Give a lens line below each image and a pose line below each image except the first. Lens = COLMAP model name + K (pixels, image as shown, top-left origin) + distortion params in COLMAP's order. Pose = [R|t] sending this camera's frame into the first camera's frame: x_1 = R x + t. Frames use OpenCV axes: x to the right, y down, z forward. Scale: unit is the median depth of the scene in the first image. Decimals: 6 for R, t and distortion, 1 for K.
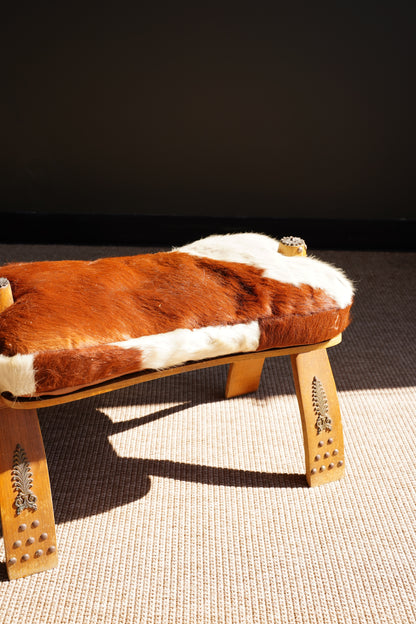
lens RADIAL K [[723.2, 0, 207.1], [0, 723.2, 313.5], [0, 0, 1]] dist [0.128992, 0.000000]
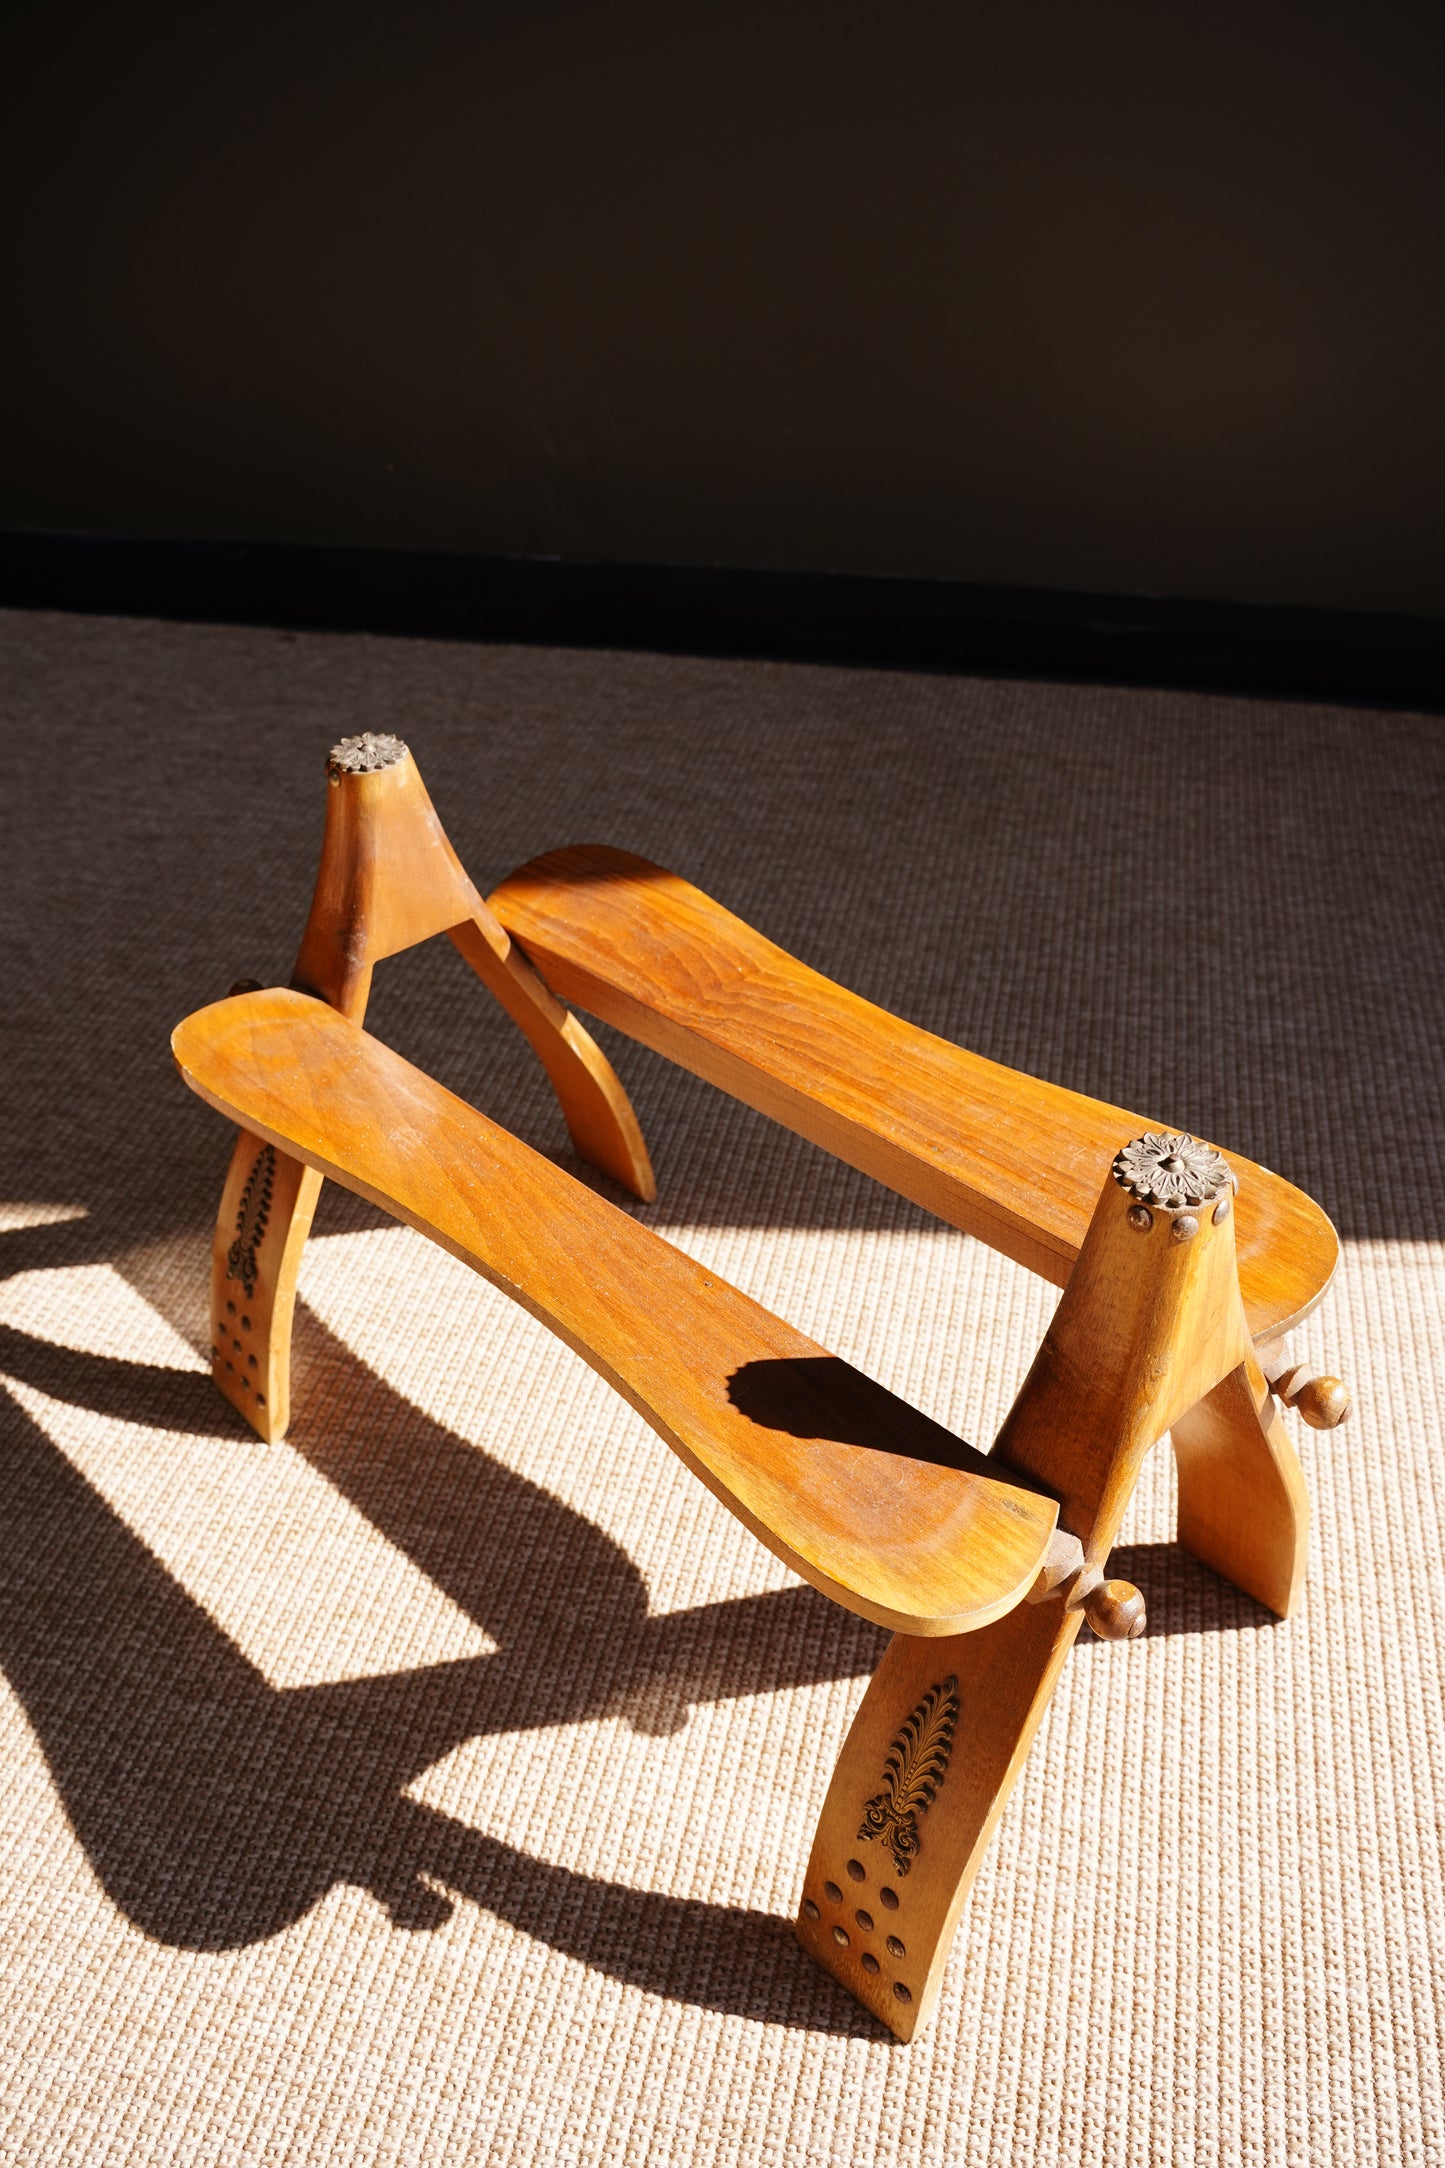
lens RADIAL K [[1744.2, 0, 723.2], [0, 1744.2, 1081.2], [0, 0, 1]] dist [-0.100728, 0.061639]
pose [[0.973552, 0.100547, -0.205149, 0.091715], [-0.055338, 0.974990, 0.215249, -0.158564], [0.221661, -0.198204, 0.954768, 0.331437]]
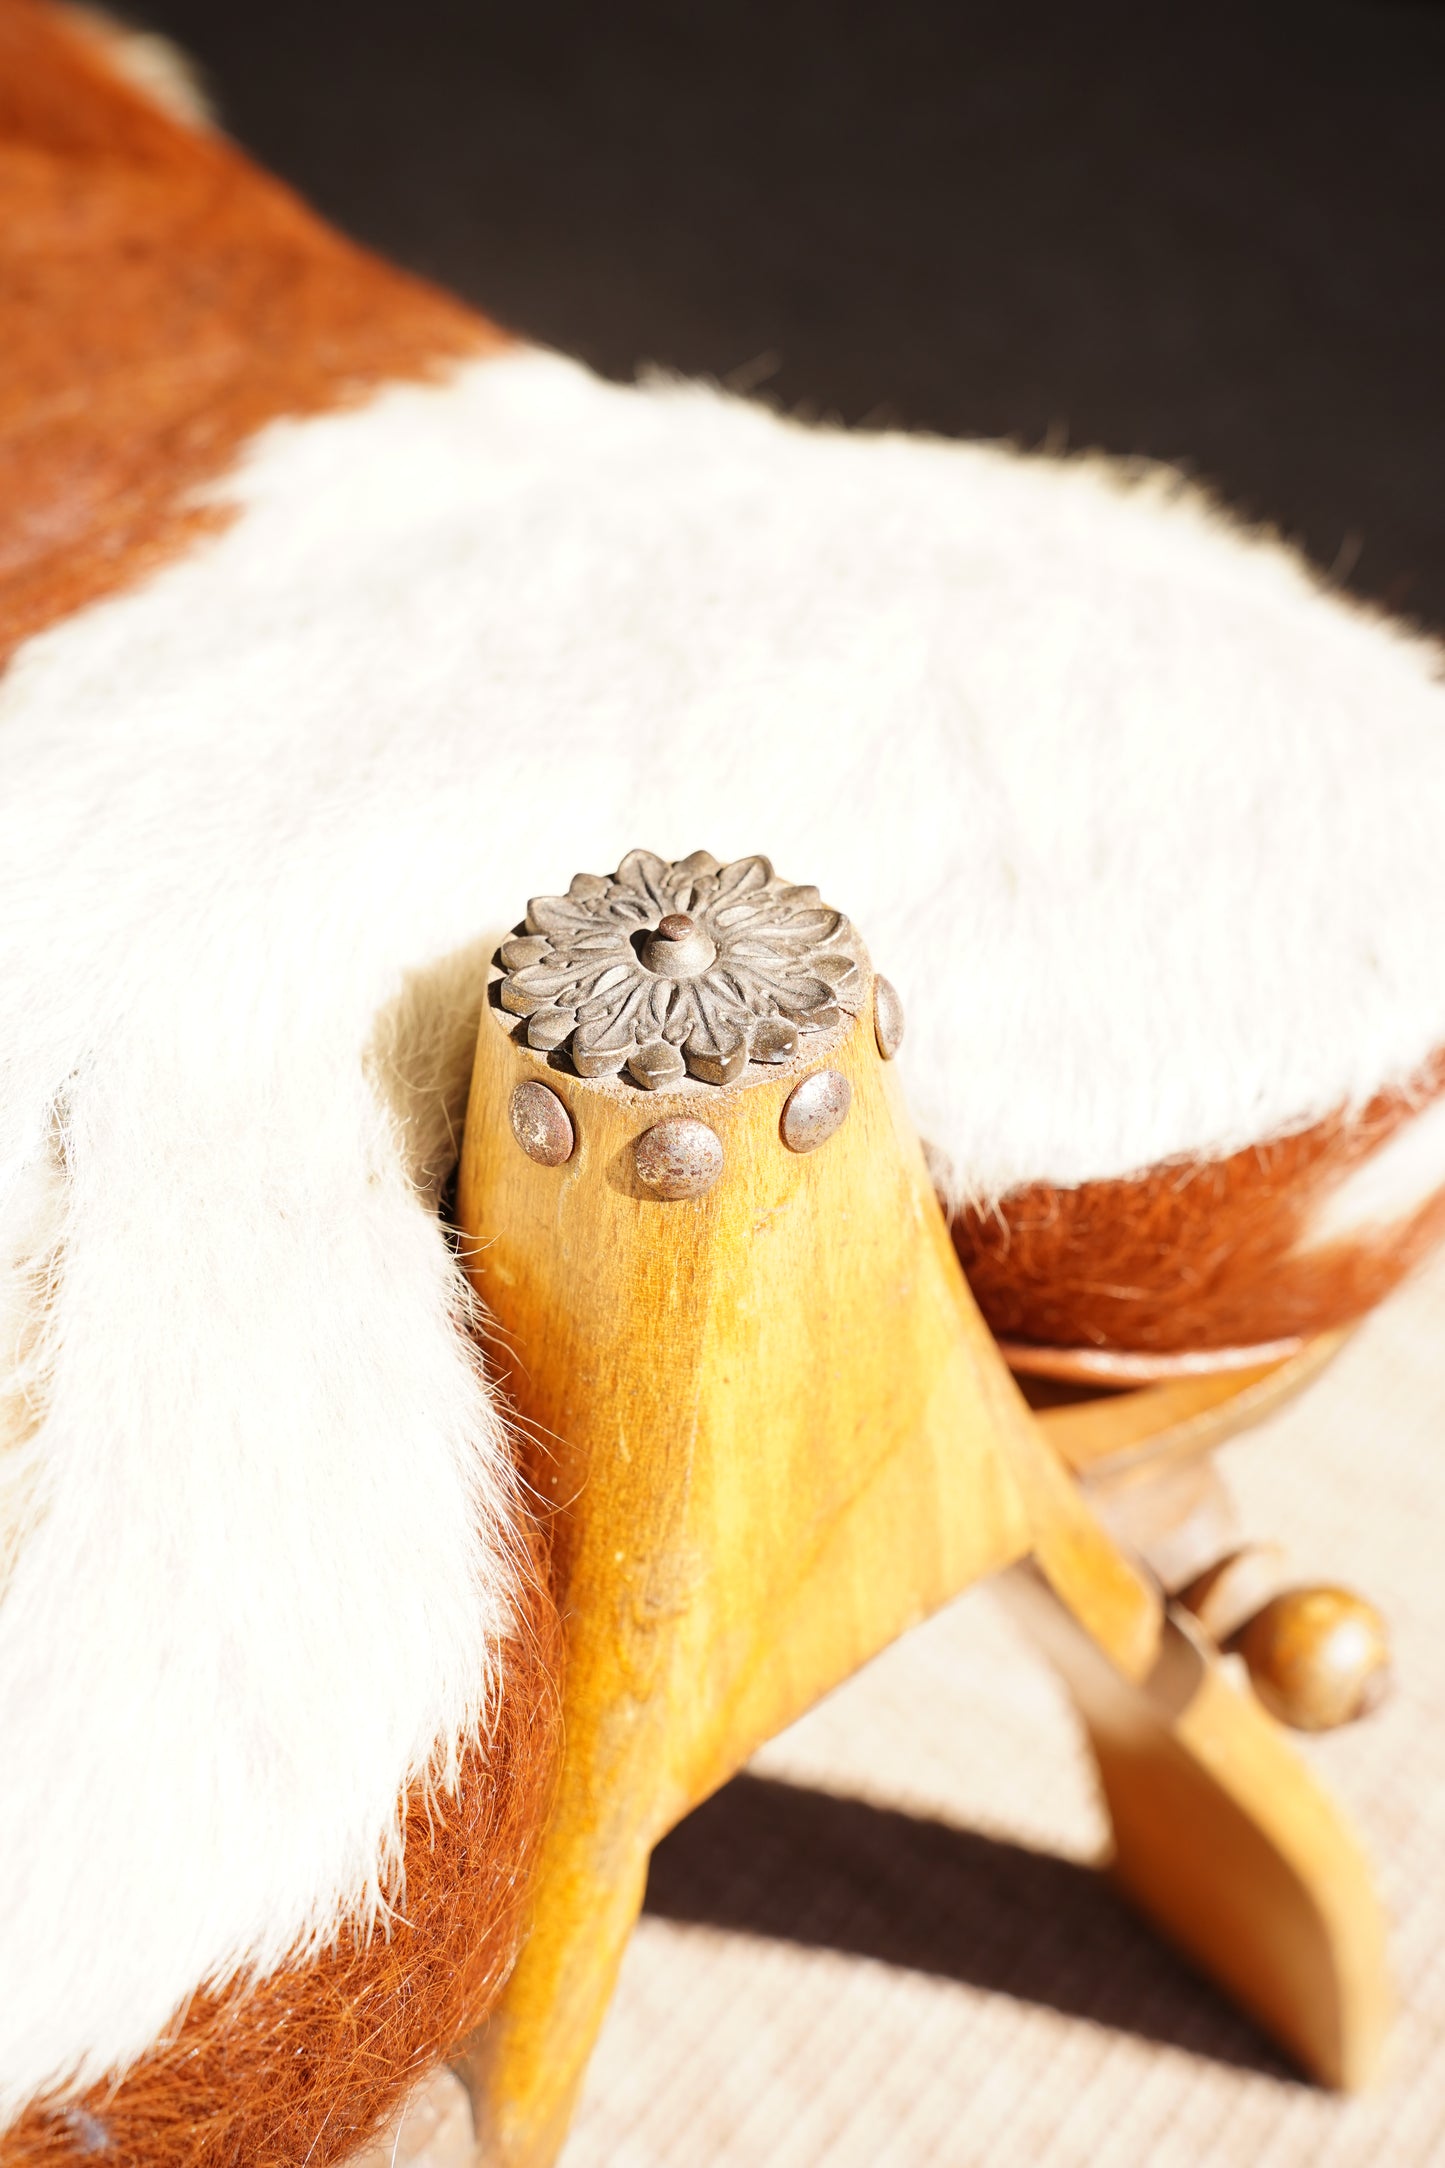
lens RADIAL K [[2568.5, 0, 724.5], [0, 2568.5, 1122.7], [0, 0, 1]] dist [0.159972, 0.000000]
pose [[0.963098, 0.140861, -0.229347, 0.188779], [-0.070526, 0.954417, 0.290024, -0.075865], [0.259746, -0.263147, 0.929132, 0.660241]]
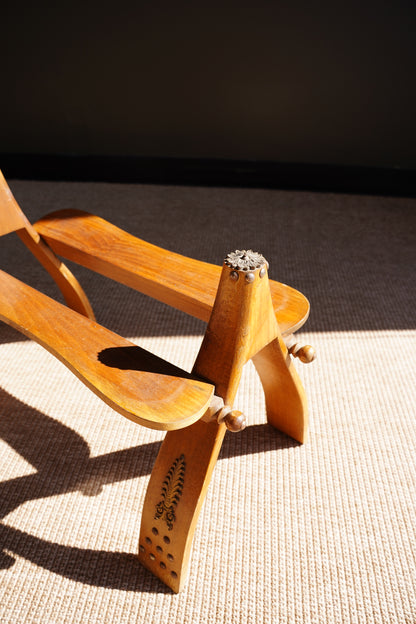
lens RADIAL K [[502.0, 0, 206.1], [0, 502.0, 310.6], [0, 0, 1]] dist [-0.100728, 0.061639]
pose [[0.994114, 0.047862, -0.097199, 0.133511], [-0.032736, 0.987894, 0.151637, -0.037982], [0.103279, -0.147562, 0.983646, 0.431296]]
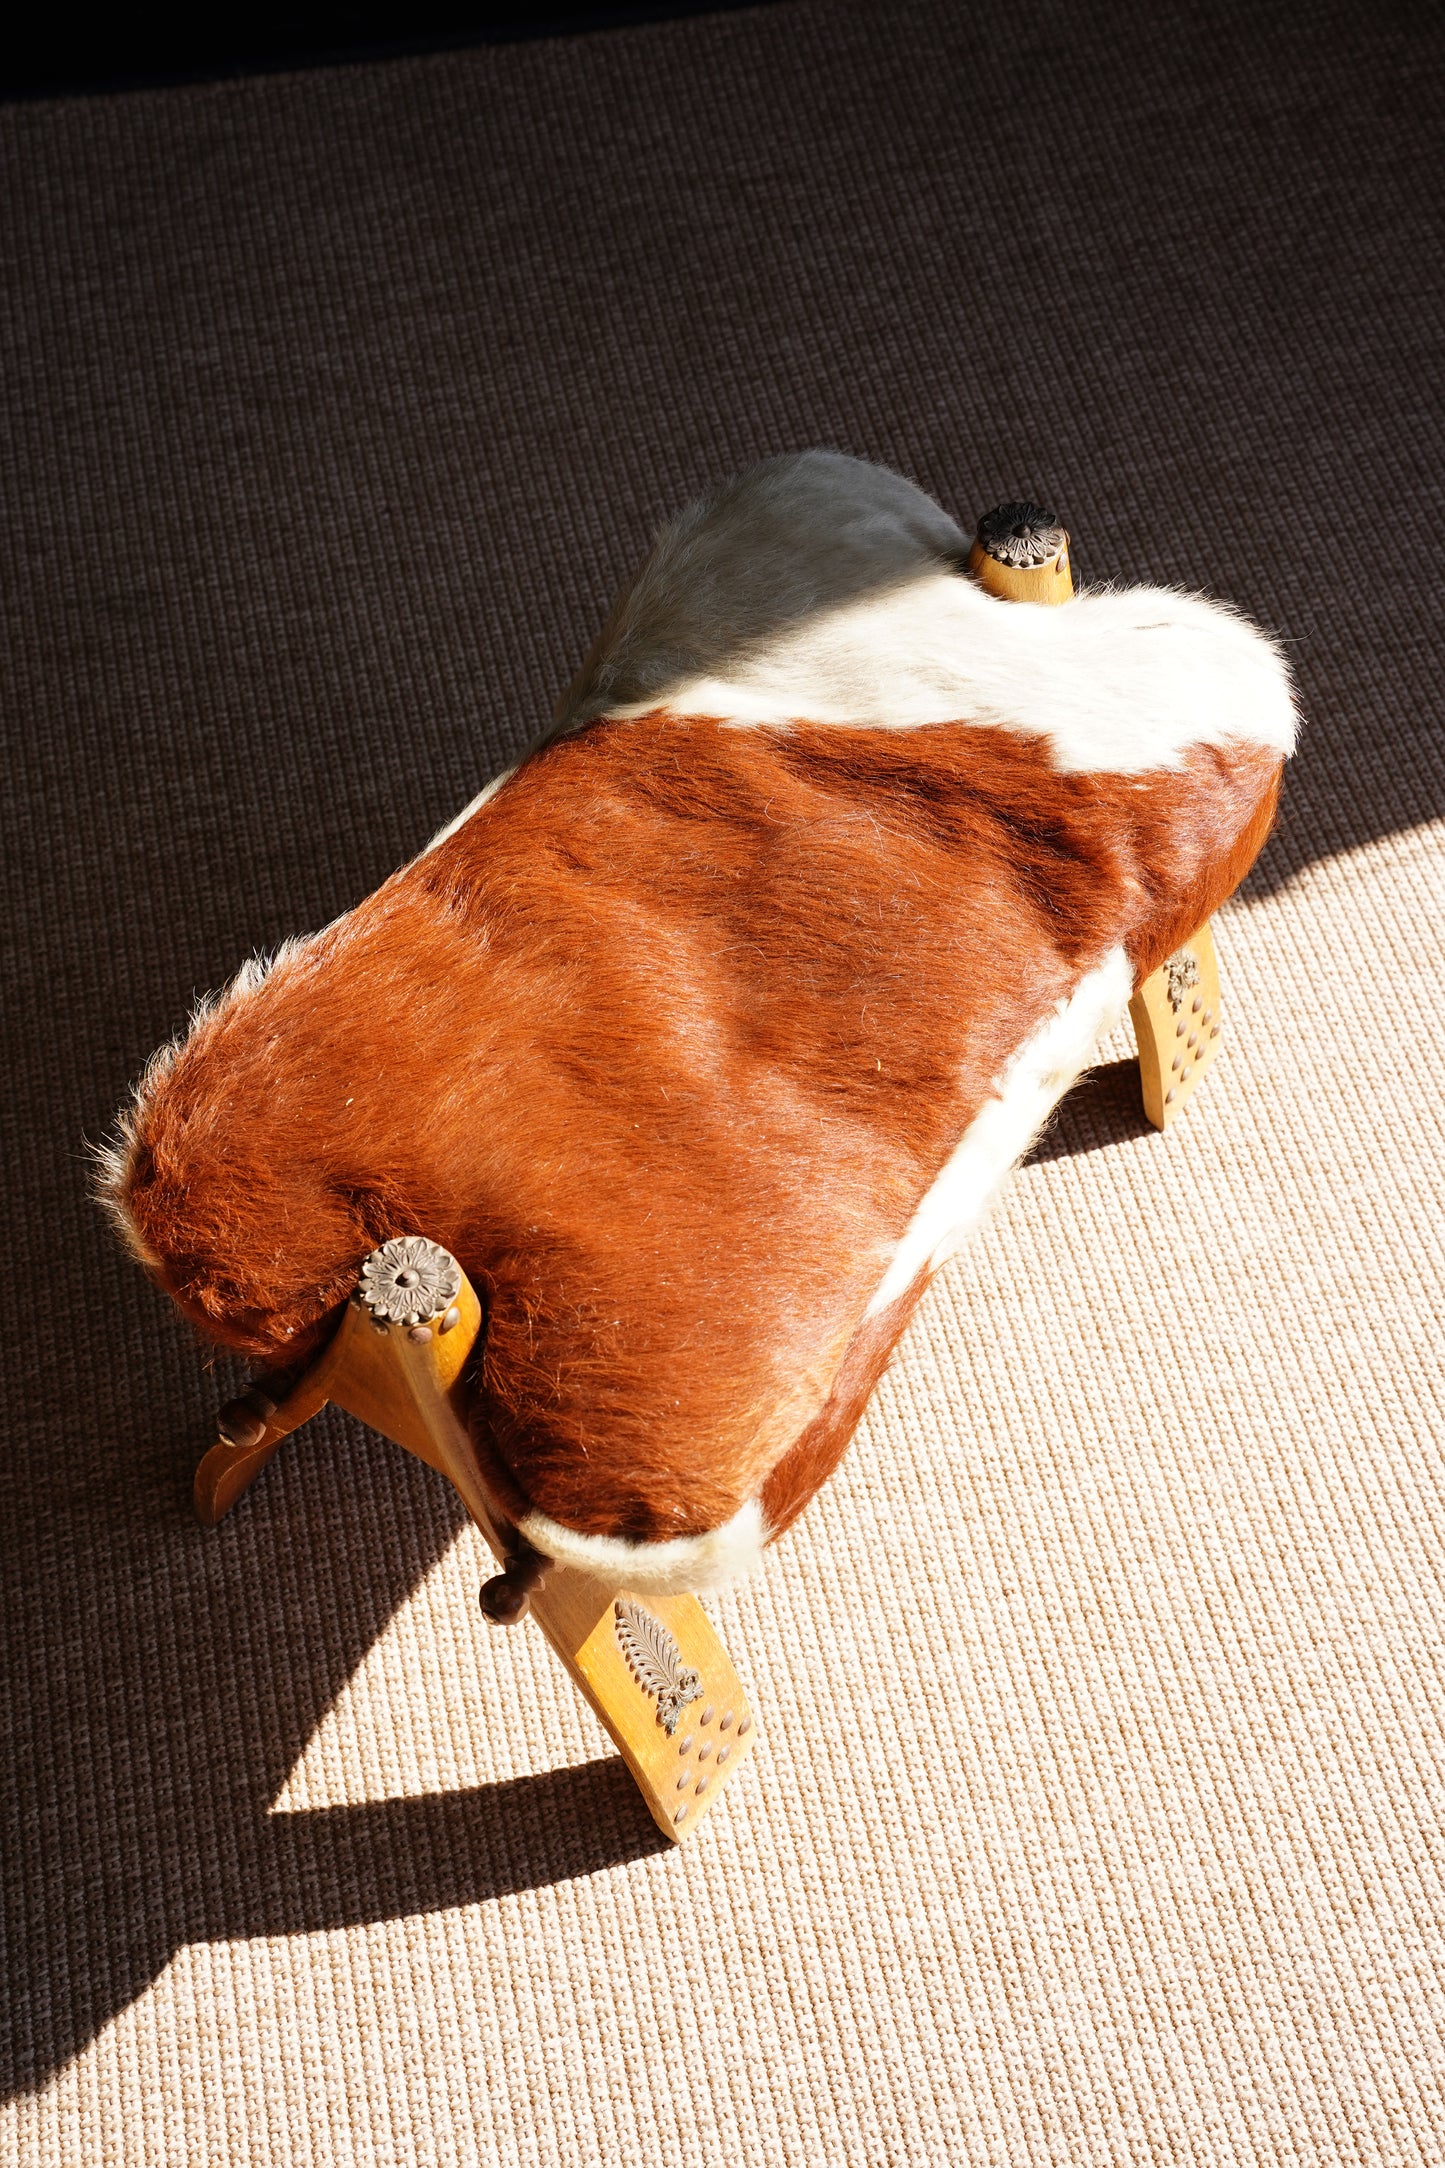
lens RADIAL K [[2512.8, 0, 727.9], [0, 2512.8, 1090.9], [0, 0, 1]] dist [0.128992, 0.000000]
pose [[0.977939, -0.187769, 0.091536, -0.250505], [0.103022, 0.814728, 0.570618, -0.619974], [-0.181721, -0.548599, 0.816098, 0.196549]]
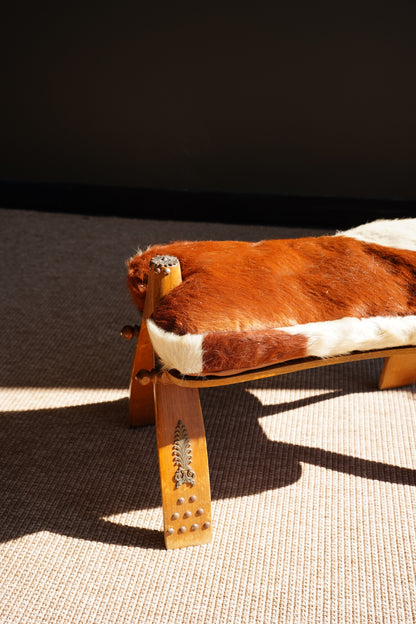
lens RADIAL K [[723.2, 0, 207.5], [0, 723.2, 316.4], [0, 0, 1]] dist [0.128992, 0.000000]
pose [[0.983517, 0.058939, -0.170942, -0.052960], [-0.053136, 0.997851, 0.038331, -0.006788], [0.172834, -0.028617, 0.984535, 0.012527]]
